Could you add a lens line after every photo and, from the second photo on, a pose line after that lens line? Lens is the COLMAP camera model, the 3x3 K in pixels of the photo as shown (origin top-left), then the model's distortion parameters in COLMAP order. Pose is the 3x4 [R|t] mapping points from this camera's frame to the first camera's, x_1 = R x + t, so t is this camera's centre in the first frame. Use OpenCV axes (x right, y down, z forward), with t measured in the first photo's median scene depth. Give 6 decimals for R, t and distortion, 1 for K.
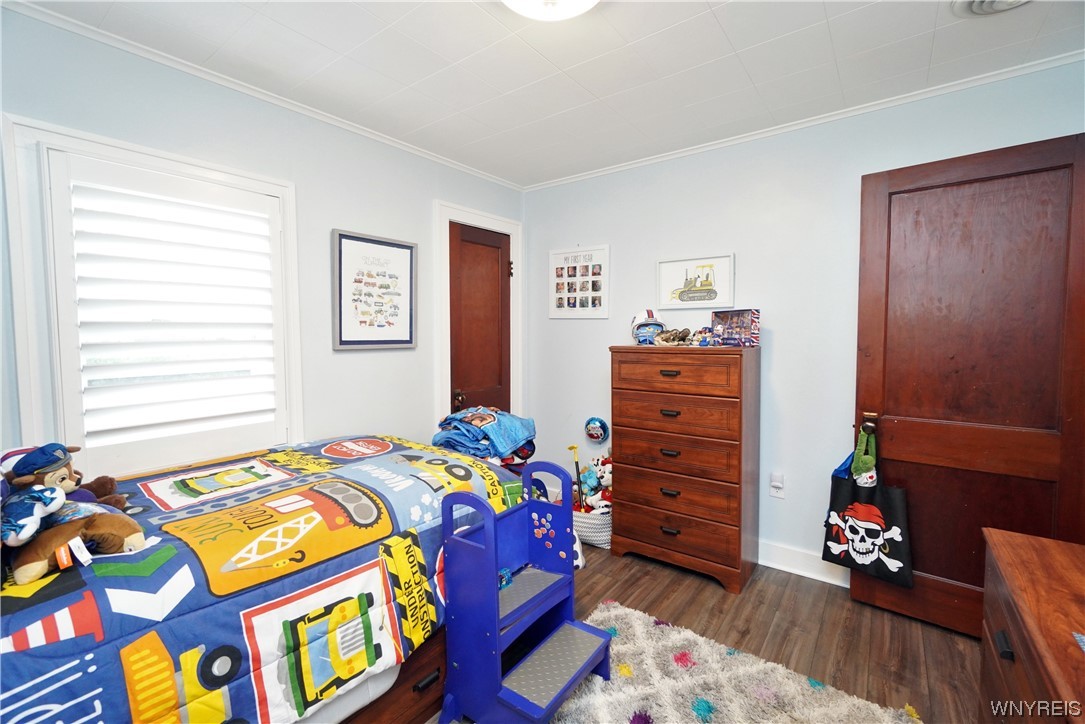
lens RADIAL K [[473.1, 0, 543.1], [0, 473.1, 358.9], [0, 0, 1]] dist [-0.000365, 0.000262]
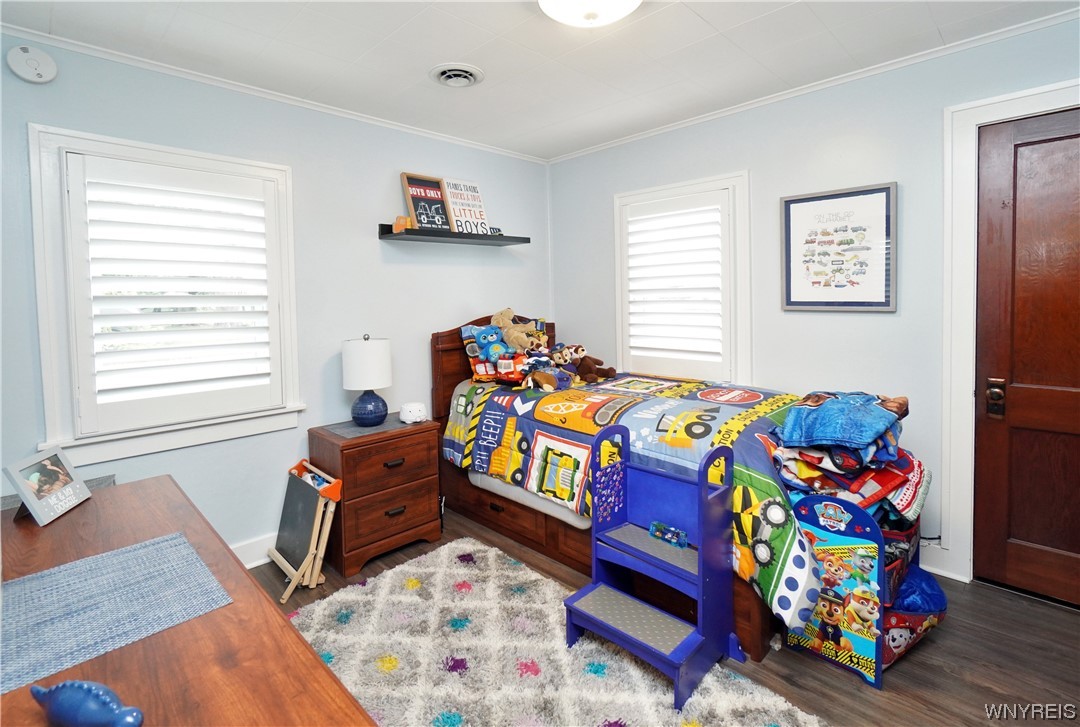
lens RADIAL K [[467.1, 0, 542.8], [0, 467.1, 311.1], [0, 0, 1]] dist [-0.000556, -0.000011]
pose [[-0.101819, 0.043001, -0.993873, 0.738421], [-0.036021, 0.998251, 0.046880, -0.051515], [0.994151, 0.040573, -0.100092, 0.625784]]
